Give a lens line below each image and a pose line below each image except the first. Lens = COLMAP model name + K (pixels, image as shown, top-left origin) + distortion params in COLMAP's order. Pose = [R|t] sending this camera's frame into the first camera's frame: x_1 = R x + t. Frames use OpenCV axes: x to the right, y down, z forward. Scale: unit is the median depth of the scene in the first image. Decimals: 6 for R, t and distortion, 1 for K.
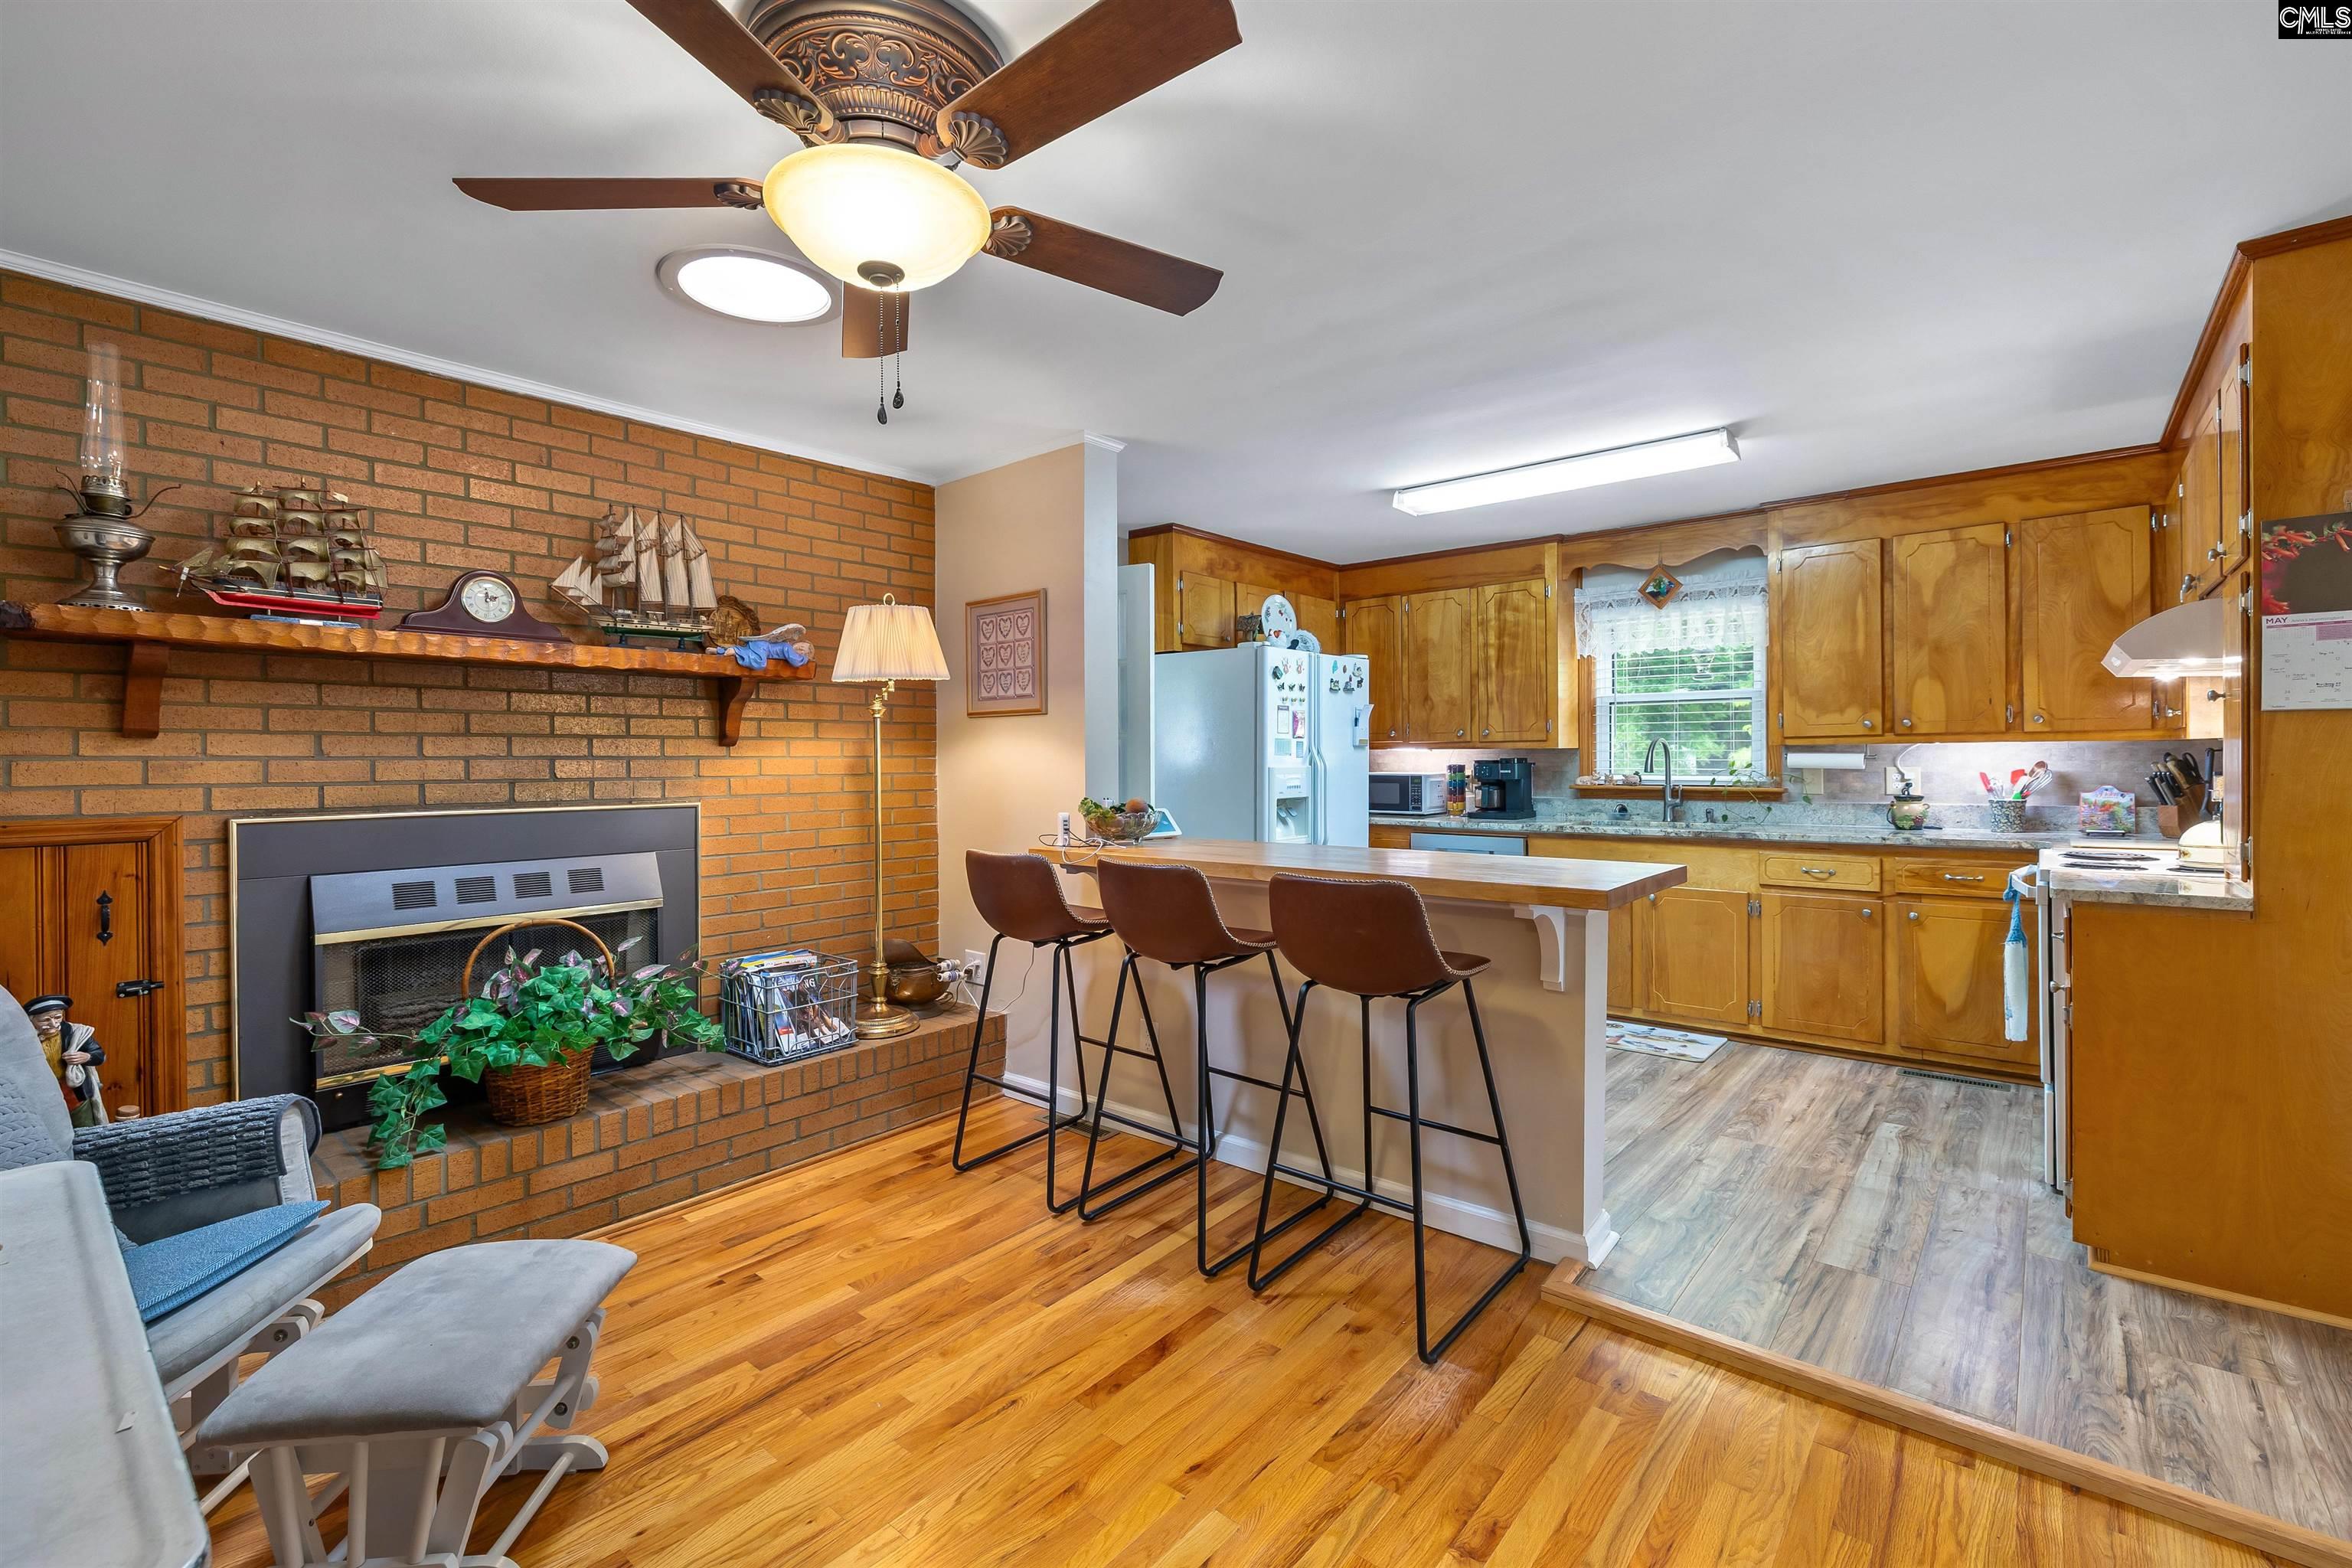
lens RADIAL K [[1045.5, 0, 1174.1], [0, 1045.5, 754.2], [0, 0, 1]] dist [0.001360, -0.000159]
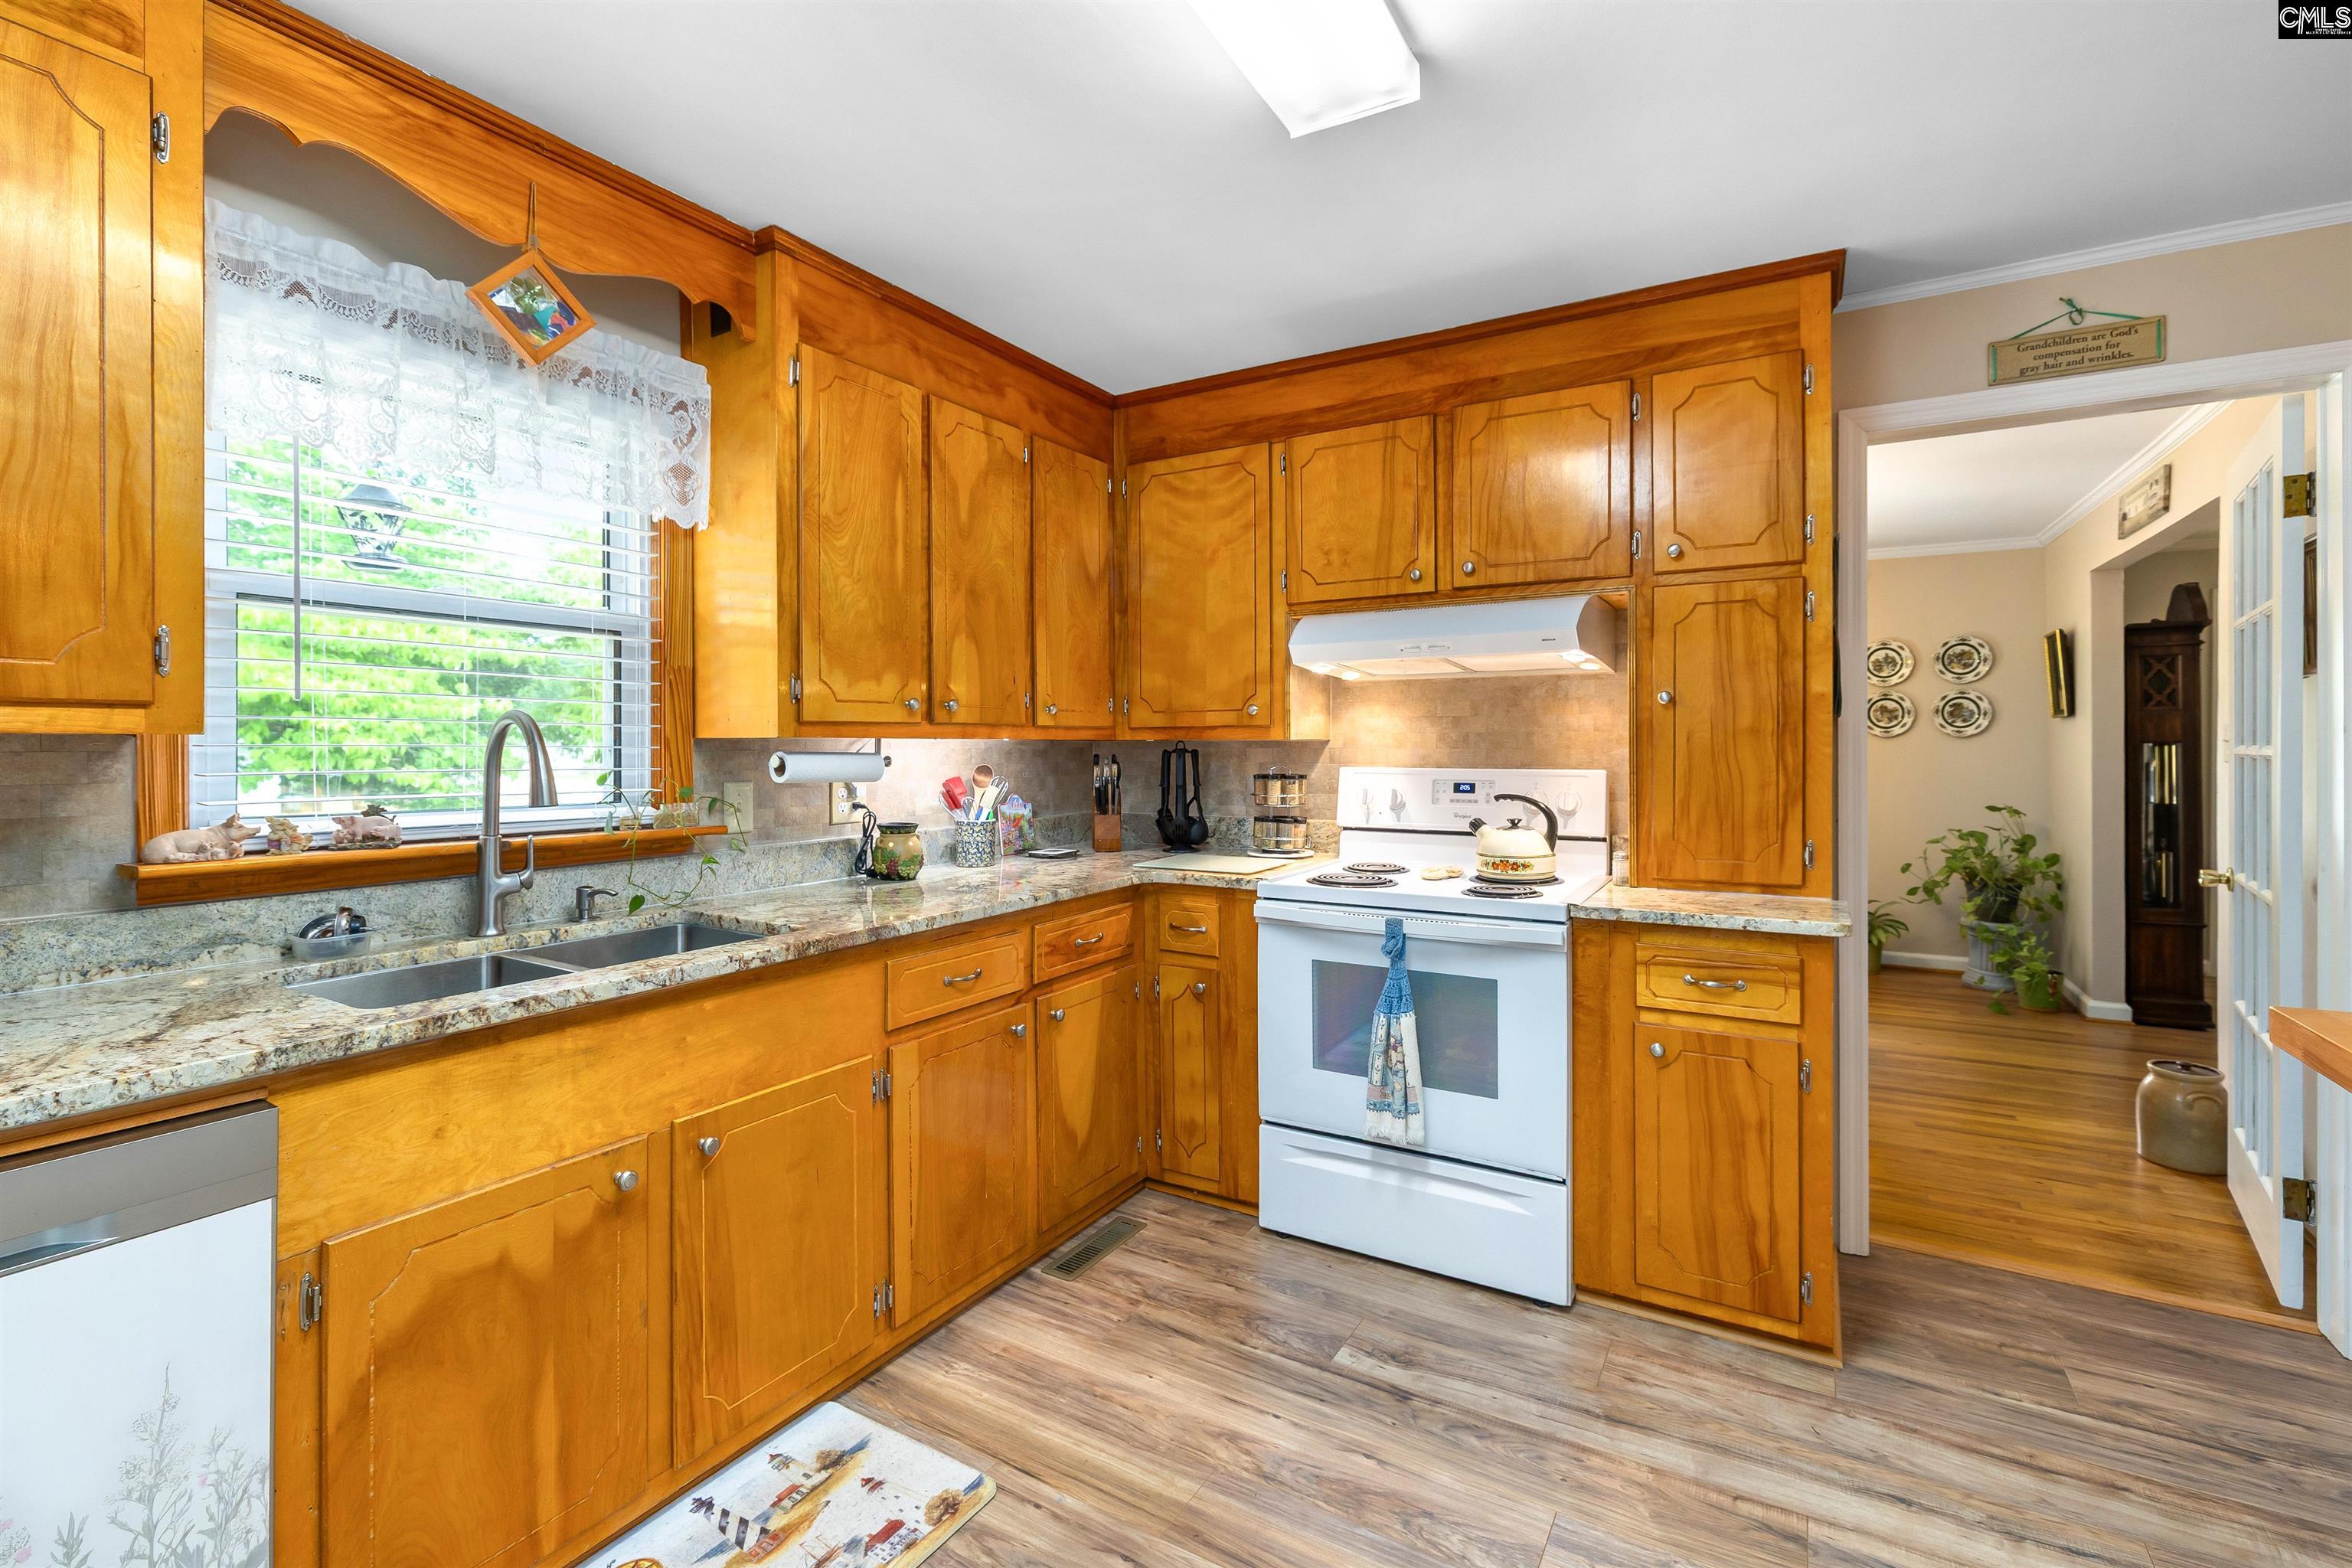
lens RADIAL K [[1045.5, 0, 1176.8], [0, 1045.5, 747.6], [0, 0, 1]] dist [0.001360, -0.000159]
pose [[-0.155054, 0.009002, 0.987865, 0.070848], [0.001239, 0.999959, -0.008918, 0.000676], [-0.987905, -0.000159, -0.155059, 0.943293]]
